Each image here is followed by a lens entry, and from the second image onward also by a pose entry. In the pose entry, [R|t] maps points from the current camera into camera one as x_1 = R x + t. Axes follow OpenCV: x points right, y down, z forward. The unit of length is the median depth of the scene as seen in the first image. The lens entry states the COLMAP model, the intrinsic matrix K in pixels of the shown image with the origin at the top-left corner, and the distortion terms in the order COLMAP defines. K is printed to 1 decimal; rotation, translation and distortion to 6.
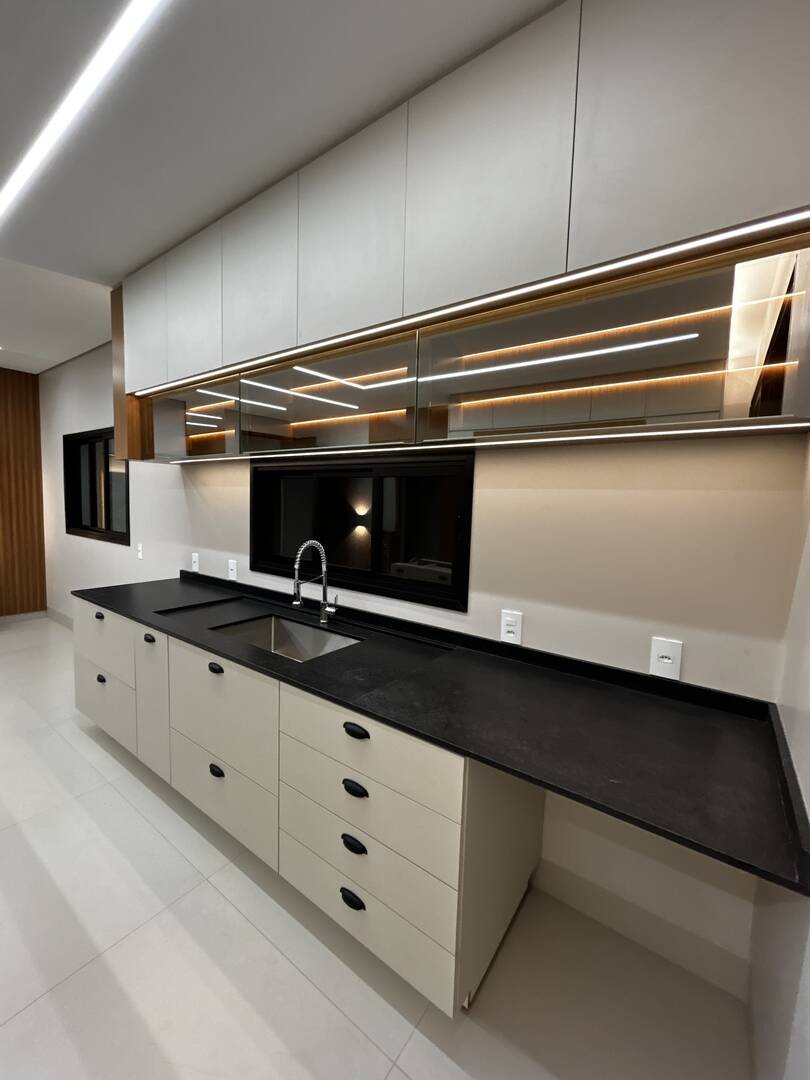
lens RADIAL K [[436.6, 0, 405.8], [0, 436.6, 537.4], [0, 0, 1]] dist [-0.002449, 0.004272]
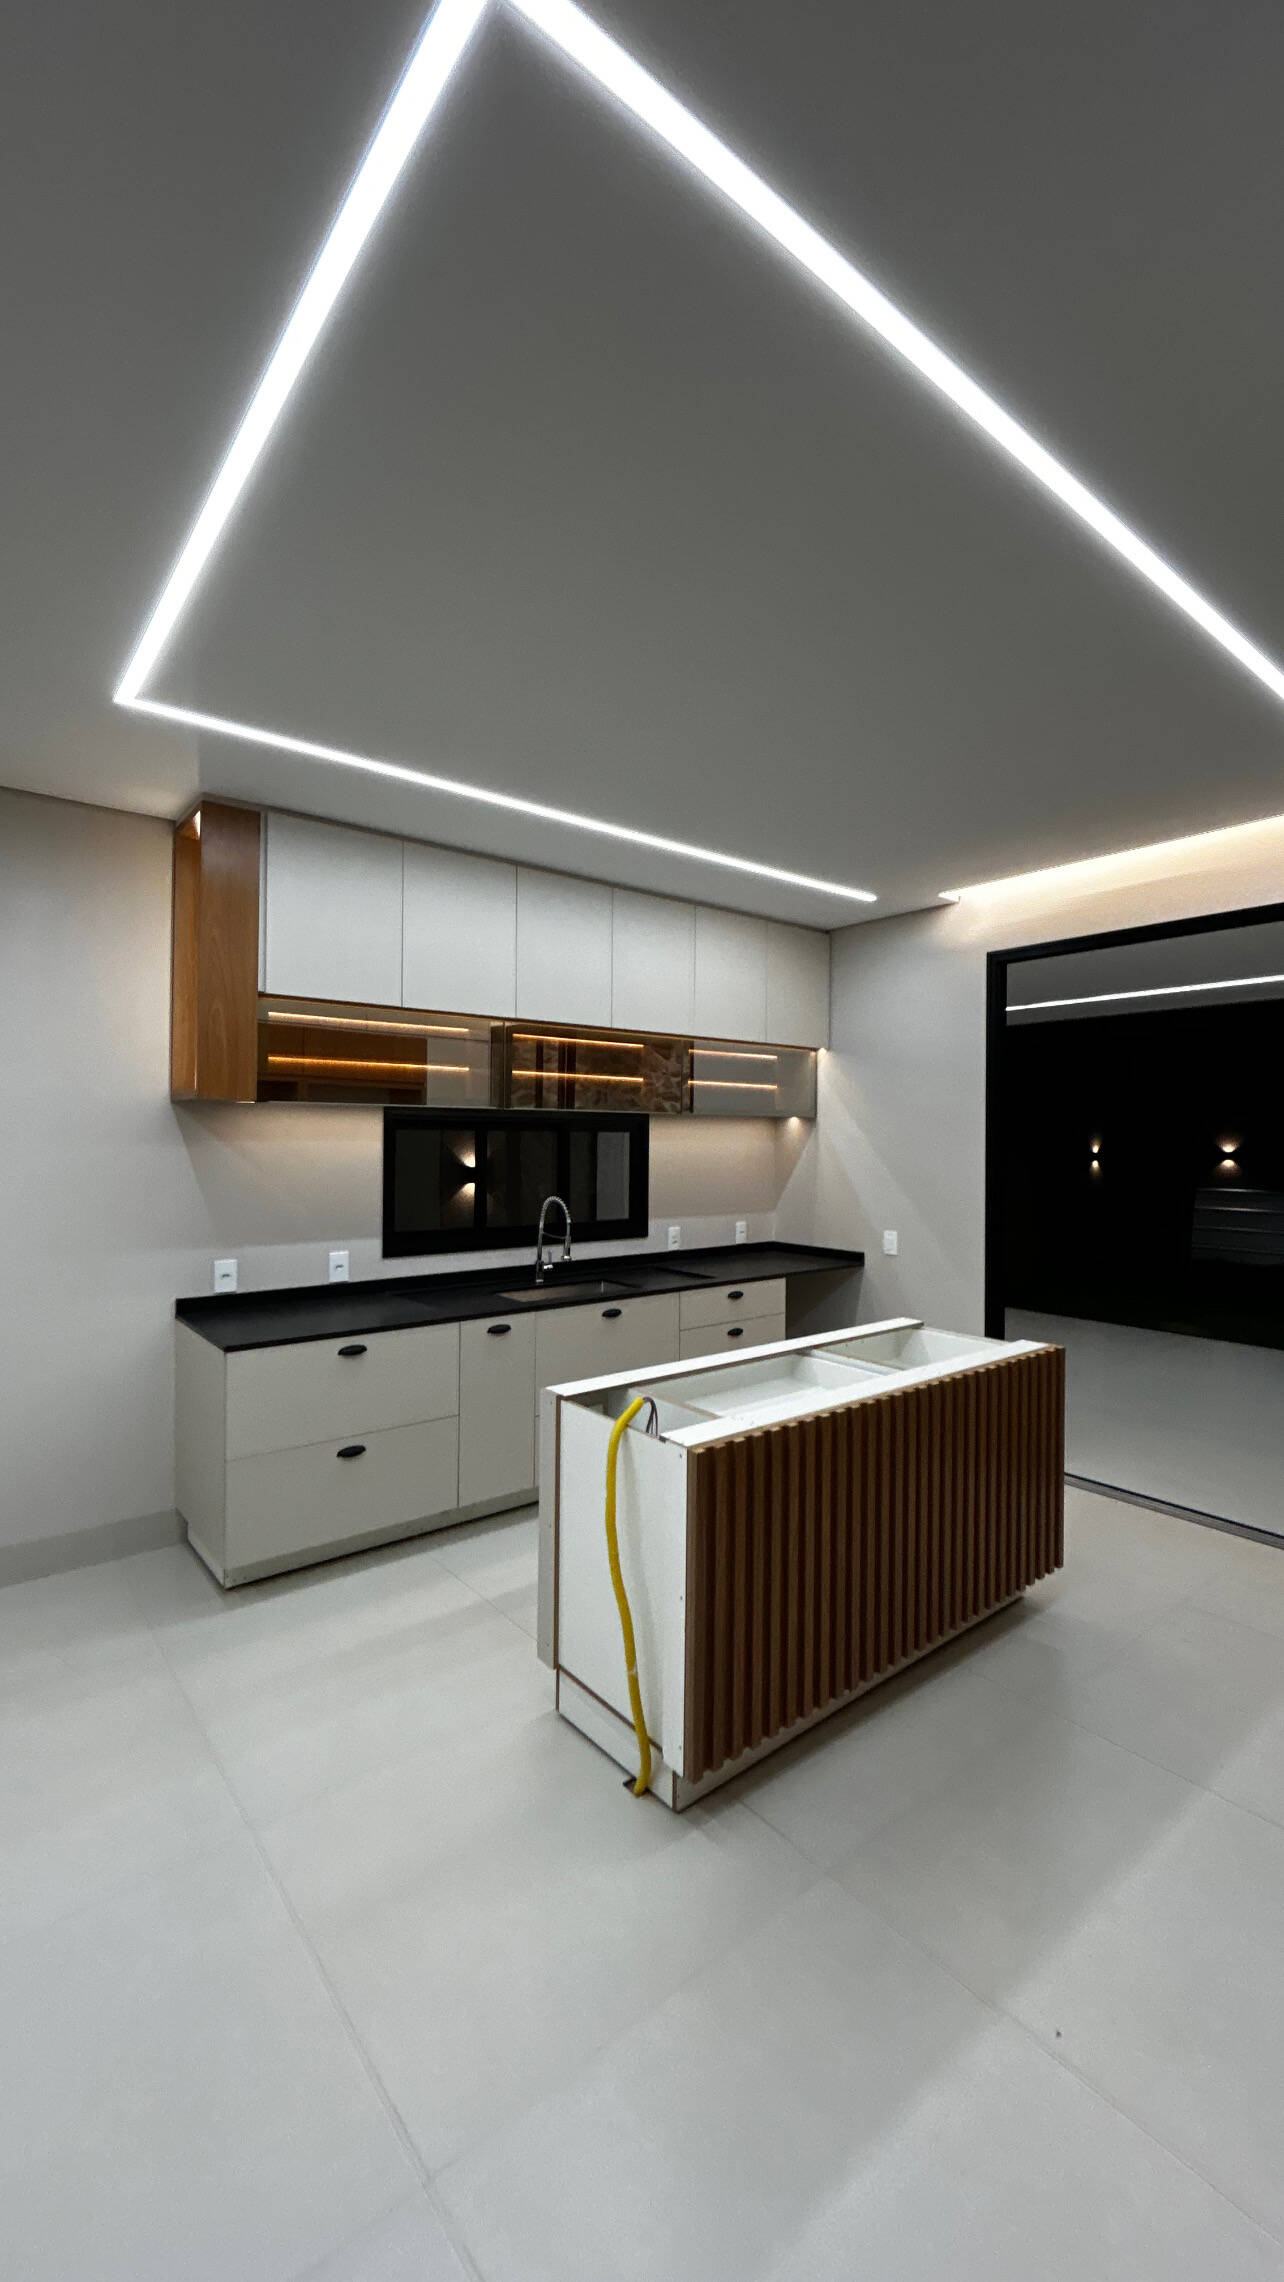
lens RADIAL K [[905.1, 0, 642.0], [0, 905.1, 1141.0], [0, 0, 1]] dist [-0.000606, -0.000031]
pose [[0.268306, -0.038062, 0.962582, -2.014336], [0.076771, 0.996886, 0.018020, -0.132893], [-0.960270, 0.069063, 0.270392, 0.220865]]
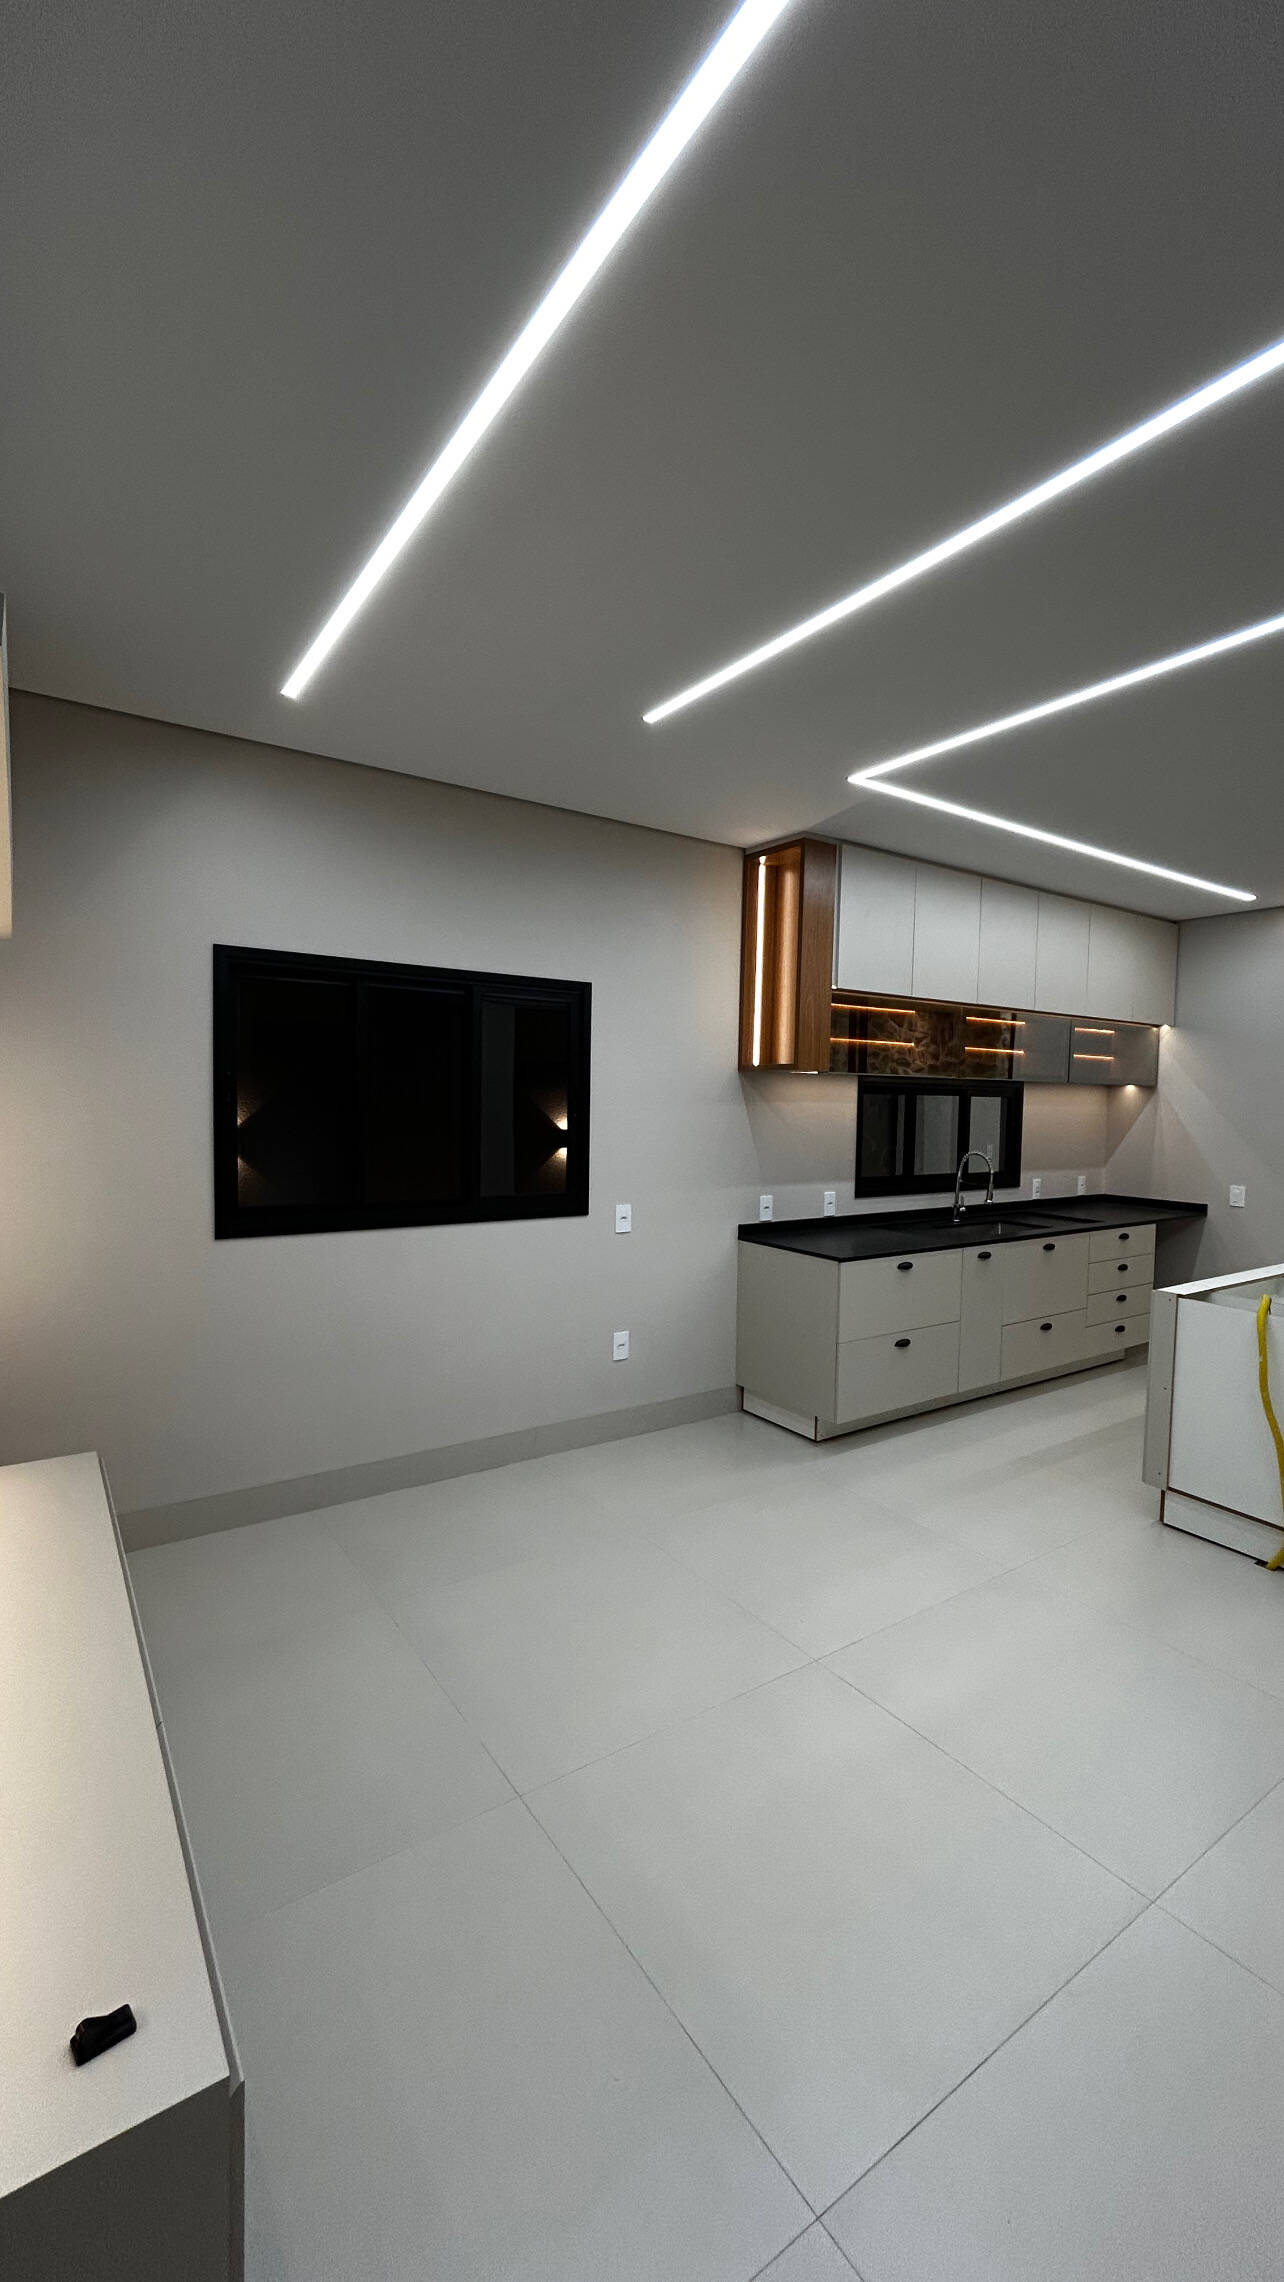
lens RADIAL K [[924.3, 0, 644.3], [0, 924.3, 1135.4], [0, 0, 1]] dist [0.000628, 0.000005]
pose [[0.337331, -0.065637, 0.939095, -2.716498], [0.068481, 0.996634, 0.045060, -0.198192], [-0.938892, 0.049110, 0.340691, 0.922985]]
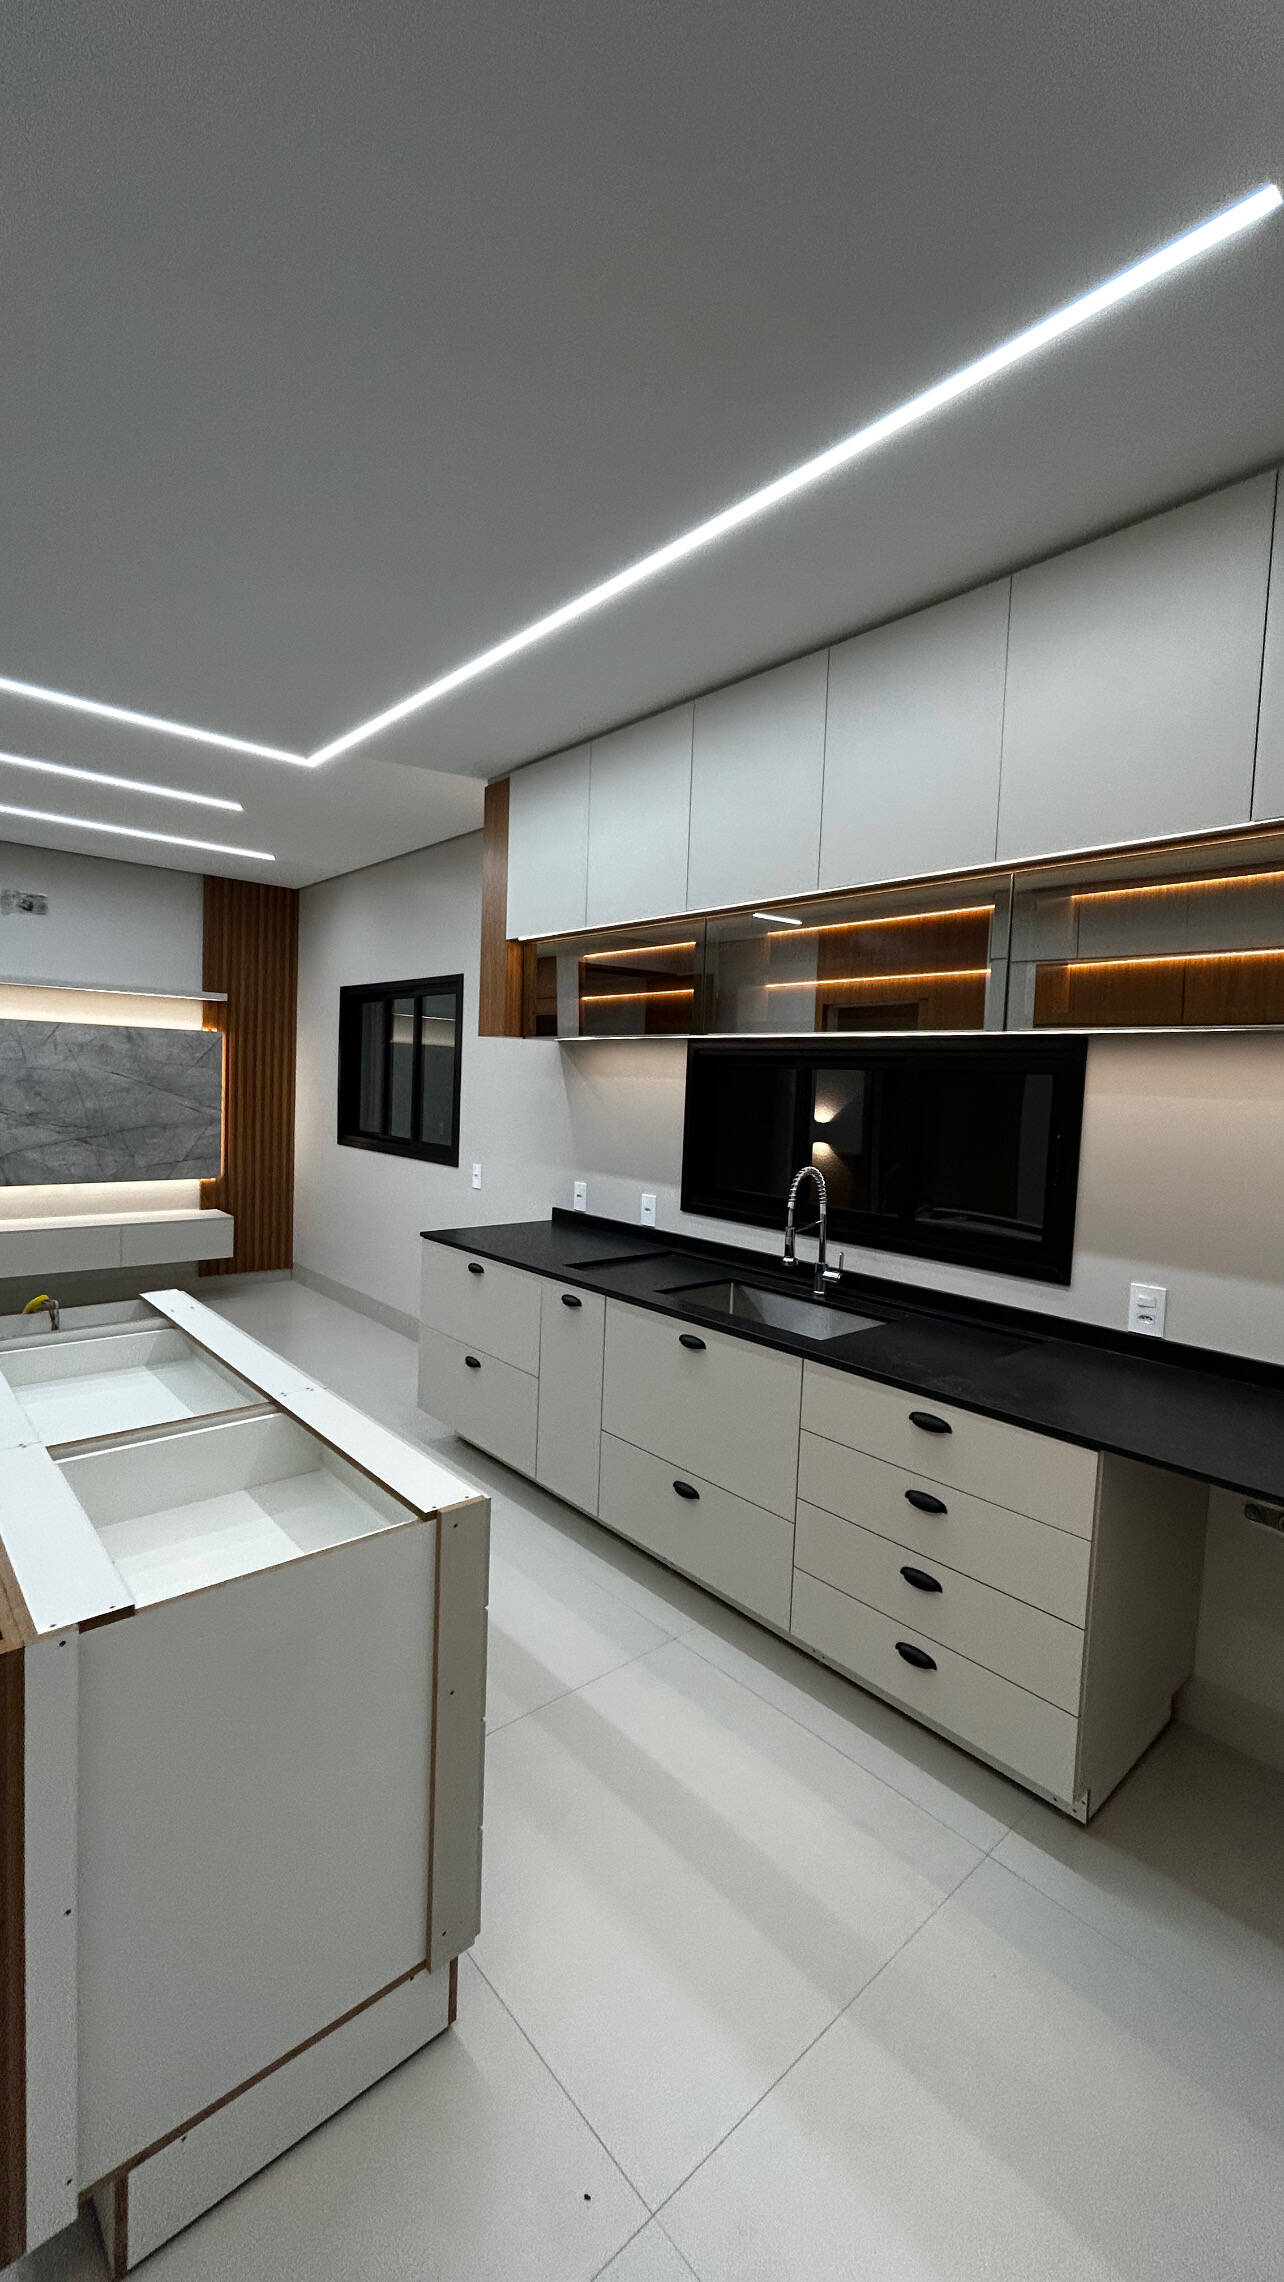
lens RADIAL K [[924.3, 0, 644.3], [0, 924.3, 1135.4], [0, 0, 1]] dist [0.000628, 0.000005]
pose [[0.977000, 0.020072, -0.212294, -0.154219], [-0.026240, 0.999310, -0.026276, 0.002743], [0.211621, 0.031242, 0.976852, -0.387700]]
